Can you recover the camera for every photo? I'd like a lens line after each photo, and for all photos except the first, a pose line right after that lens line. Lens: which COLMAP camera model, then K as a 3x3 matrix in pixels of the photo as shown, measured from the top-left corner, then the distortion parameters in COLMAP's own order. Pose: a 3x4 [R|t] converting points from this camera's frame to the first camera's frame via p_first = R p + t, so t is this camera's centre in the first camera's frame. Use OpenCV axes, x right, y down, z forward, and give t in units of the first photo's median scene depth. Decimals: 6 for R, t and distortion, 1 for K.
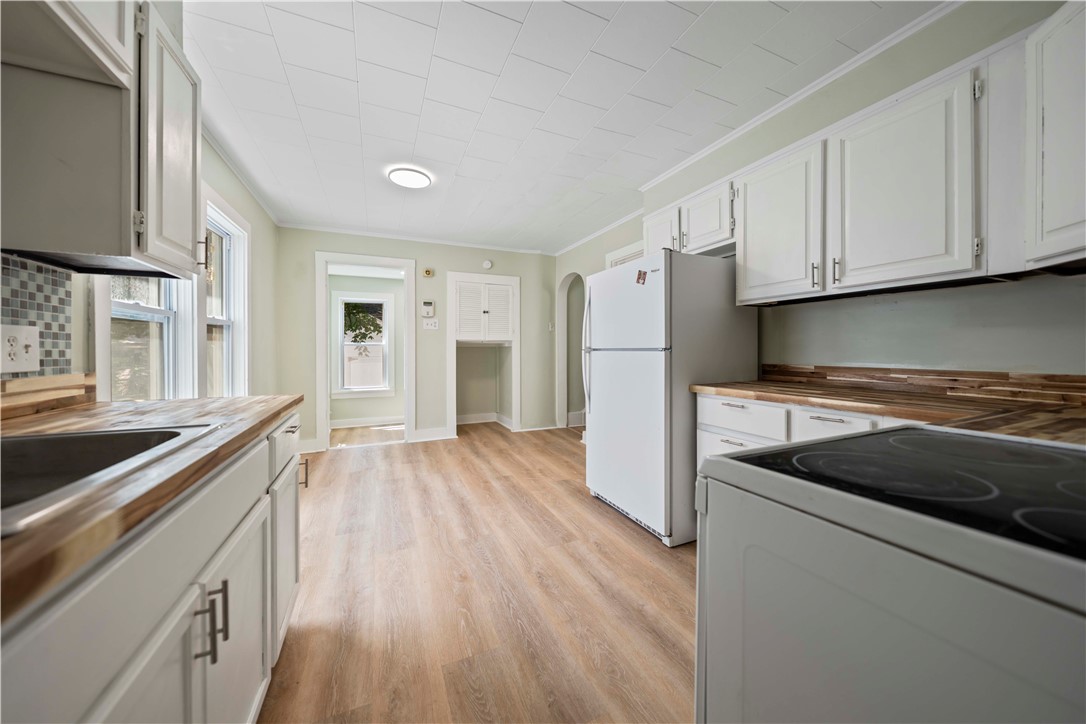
lens RADIAL K [[368.0, 0, 535.2], [0, 368.0, 347.2], [0, 0, 1]] dist [-0.002384, 0.000688]
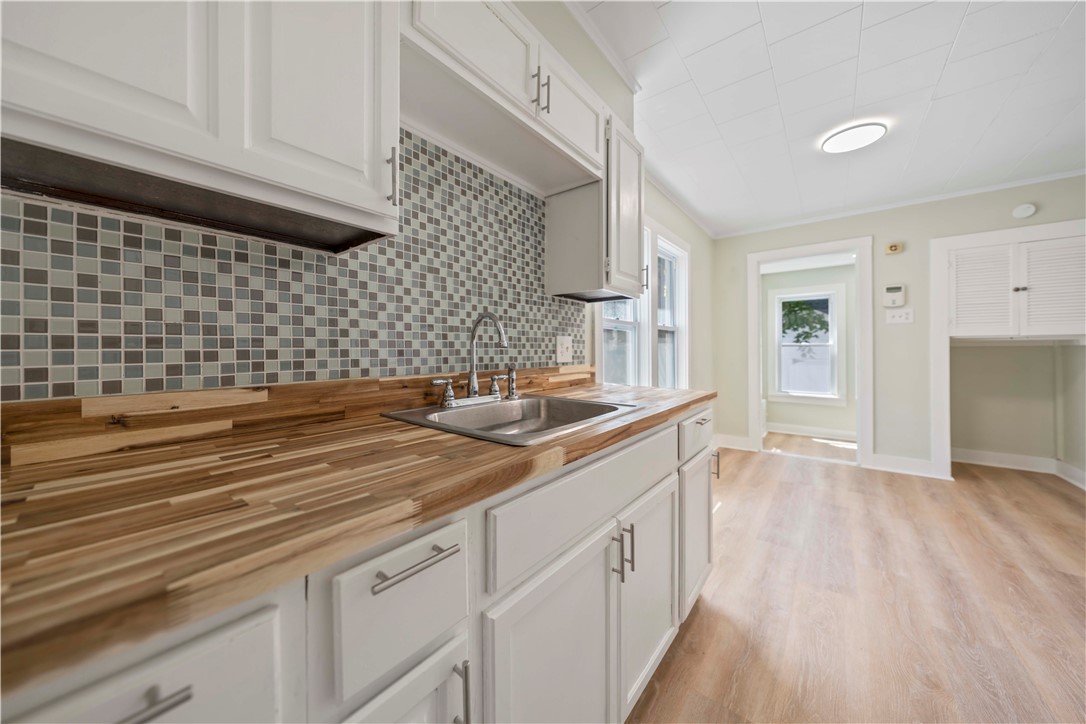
lens RADIAL K [[368.0, 0, 545.5], [0, 368.0, 345.0], [0, 0, 1]] dist [-0.002384, 0.000688]
pose [[0.475338, -0.010977, -0.879735, 0.059182], [0.004000, 0.999939, -0.010316, 0.000798], [0.879794, 0.001385, 0.475353, 0.033263]]
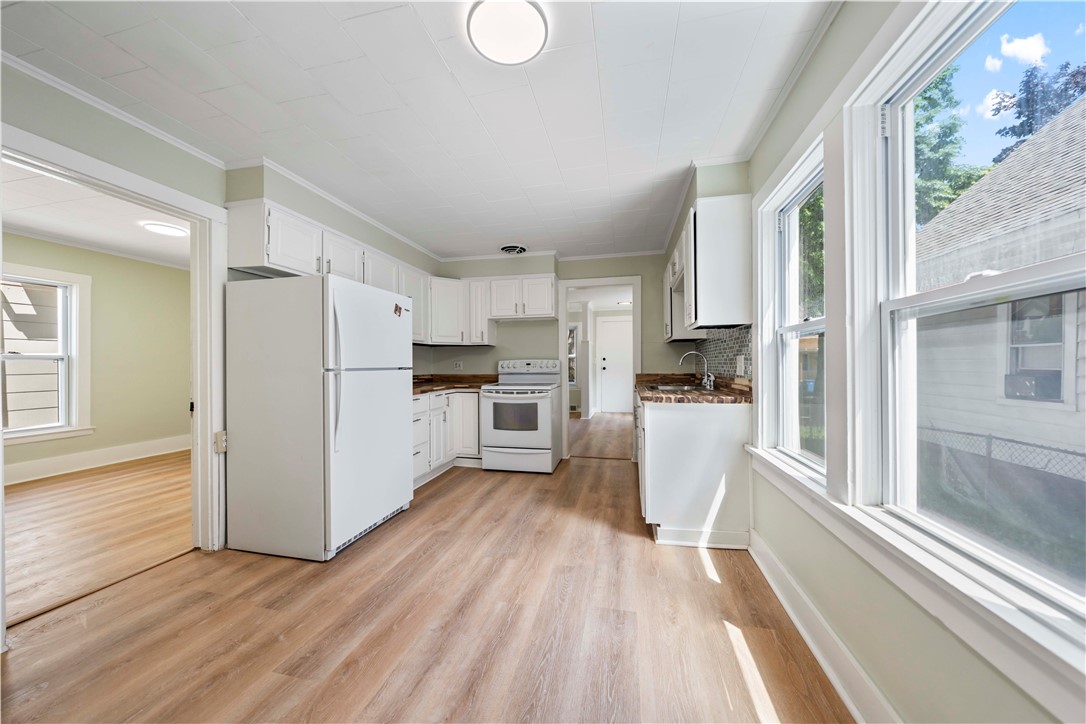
lens RADIAL K [[368.0, 0, 541.5], [0, 368.0, 364.8], [0, 0, 1]] dist [-0.002384, 0.000688]
pose [[-0.804359, 0.006950, 0.594103, -0.837236], [0.005663, 0.999976, -0.004031, 0.000726], [-0.594116, 0.000122, -0.804379, 1.719209]]
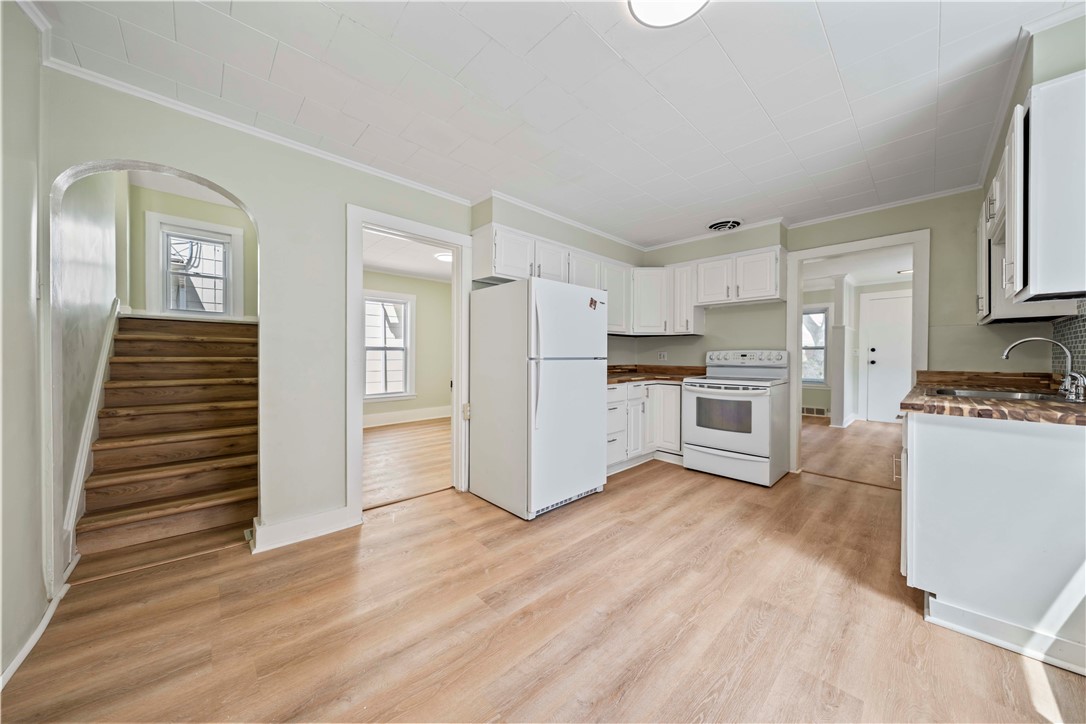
lens RADIAL K [[368.0, 0, 540.9], [0, 368.0, 357.2], [0, 0, 1]] dist [-0.002384, 0.000688]
pose [[-0.338160, -0.003253, 0.941083, -0.890043], [-0.006781, 0.999976, 0.001020, 0.001171], [-0.941064, -0.006036, -0.338174, 1.629853]]
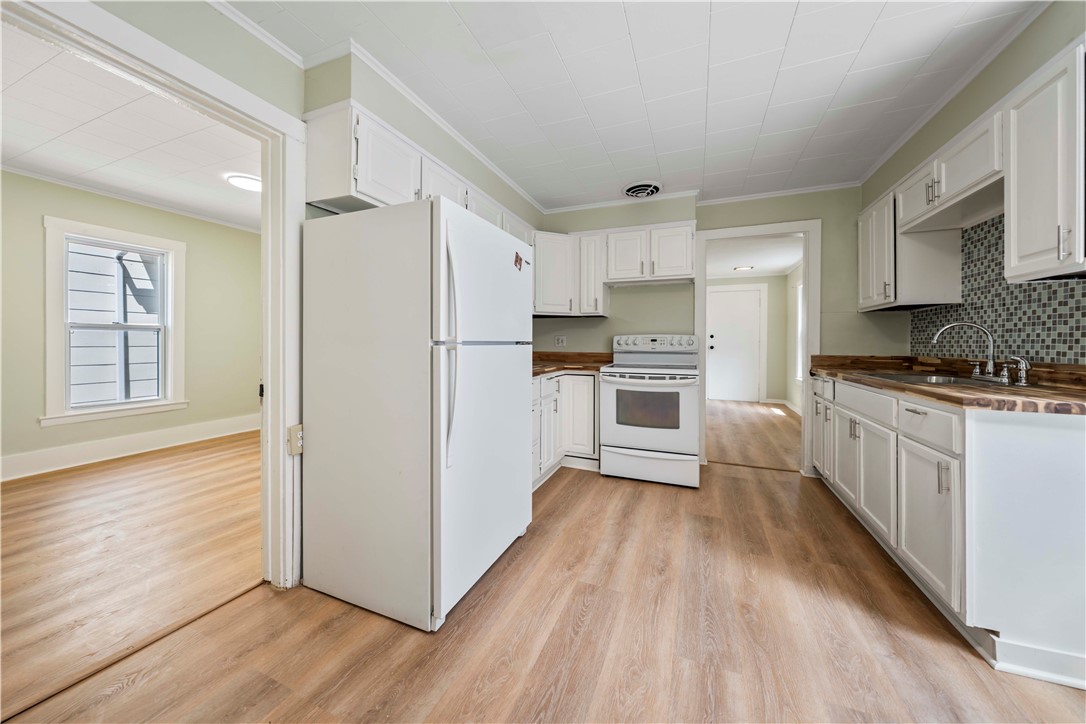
lens RADIAL K [[368.0, 0, 539.7], [0, 368.0, 347.1], [0, 0, 1]] dist [-0.002384, 0.000688]
pose [[-0.695178, -0.010286, 0.718764, -0.385148], [-0.007007, 0.999947, 0.007534, 0.008432], [-0.718804, 0.000201, -0.695213, 1.588428]]
